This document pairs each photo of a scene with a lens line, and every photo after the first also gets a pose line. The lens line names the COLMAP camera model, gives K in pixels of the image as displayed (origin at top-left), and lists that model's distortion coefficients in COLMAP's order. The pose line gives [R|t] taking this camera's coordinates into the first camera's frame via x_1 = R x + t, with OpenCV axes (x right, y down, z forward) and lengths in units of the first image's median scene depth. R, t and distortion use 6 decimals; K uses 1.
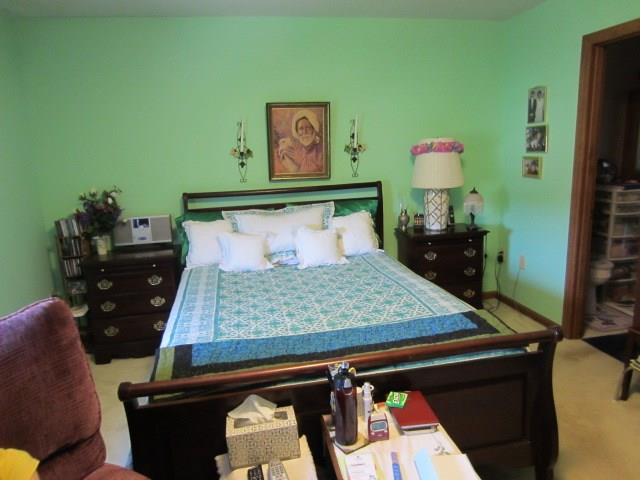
lens RADIAL K [[452.8, 0, 318.6], [0, 452.8, 238.6], [0, 0, 1]] dist [0.001766, -0.014067]
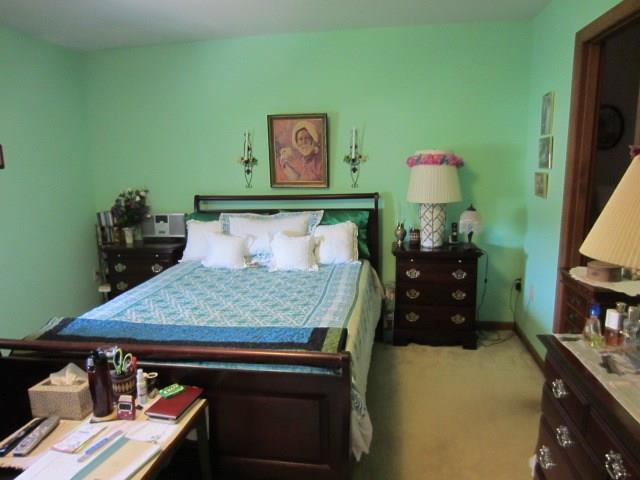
lens RADIAL K [[452.8, 0, 319.5], [0, 452.8, 240.8], [0, 0, 1]] dist [0.001766, -0.014067]
pose [[0.936321, 0.081476, -0.341563, 0.392594], [-0.084210, 0.996425, 0.006843, -0.020332], [0.340899, 0.022356, 0.939834, 0.038129]]
